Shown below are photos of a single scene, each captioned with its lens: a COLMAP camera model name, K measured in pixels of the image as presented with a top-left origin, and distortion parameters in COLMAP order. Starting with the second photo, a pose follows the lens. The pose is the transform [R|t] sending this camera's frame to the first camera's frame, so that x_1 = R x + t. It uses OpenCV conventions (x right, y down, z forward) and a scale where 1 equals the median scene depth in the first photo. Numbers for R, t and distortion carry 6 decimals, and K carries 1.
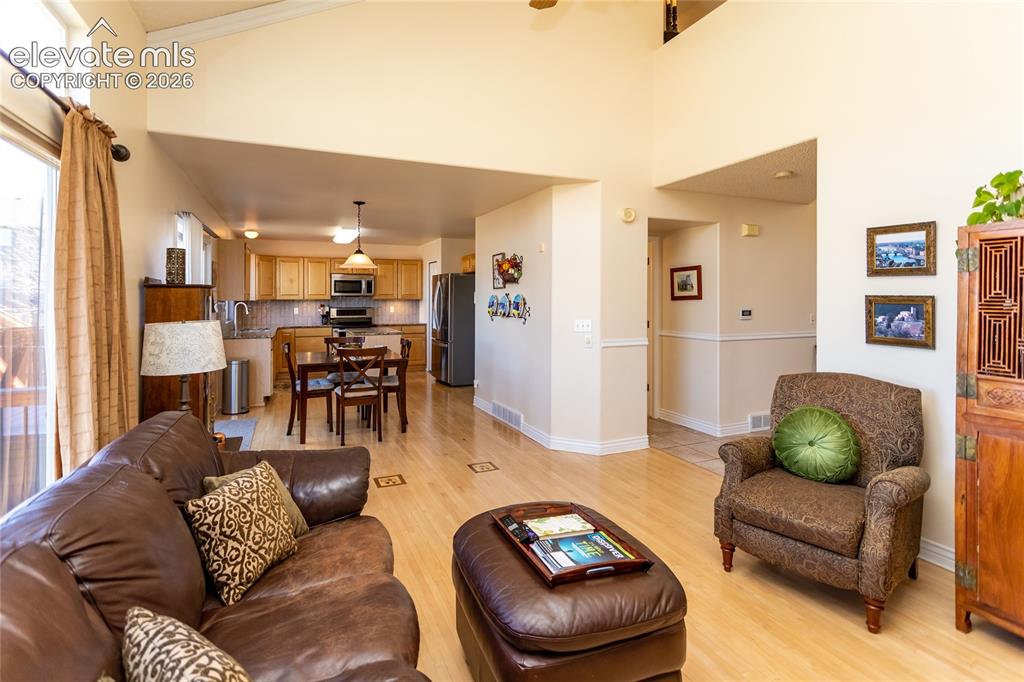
lens RADIAL K [[494.9, 0, 481.7], [0, 494.9, 292.9], [0, 0, 1]] dist [-0.000617, 0.002929]
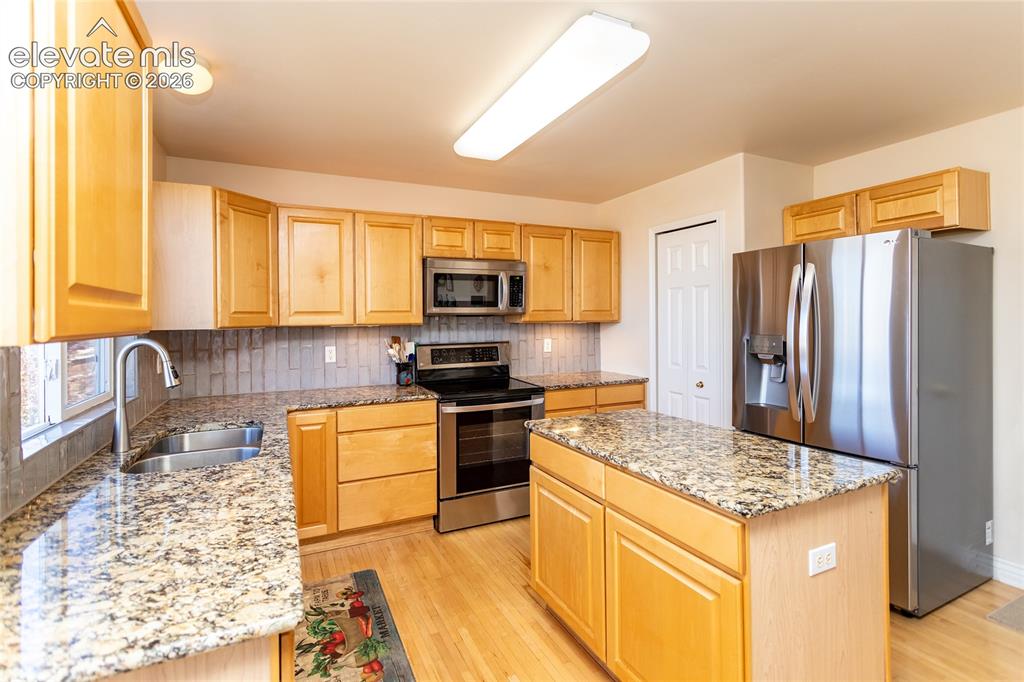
lens RADIAL K [[494.9, 0, 520.1], [0, 494.9, 317.6], [0, 0, 1]] dist [-0.000617, 0.002929]
pose [[0.996836, -0.011635, 0.078630, -0.287959], [0.011215, 0.999920, 0.005781, 0.007543], [-0.078691, -0.004881, 0.996887, 0.673160]]
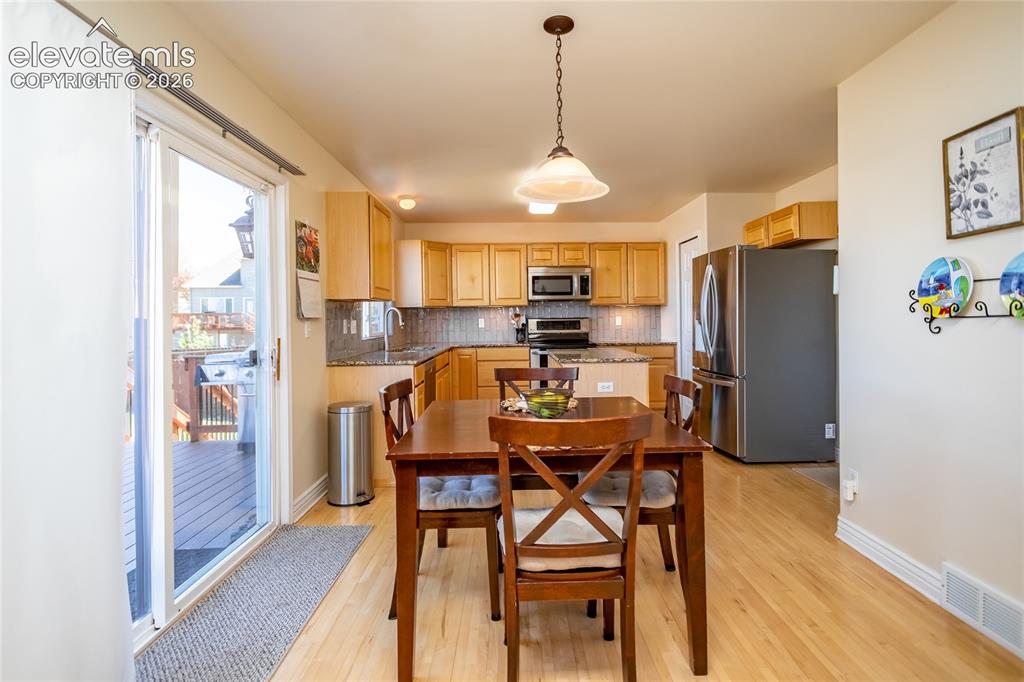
lens RADIAL K [[494.9, 0, 528.4], [0, 494.9, 315.9], [0, 0, 1]] dist [-0.000617, 0.002929]
pose [[0.945239, -0.012404, -0.326142, -0.095329], [0.014537, 0.999886, 0.004102, 0.027227], [0.326054, -0.008618, 0.945312, 0.405130]]
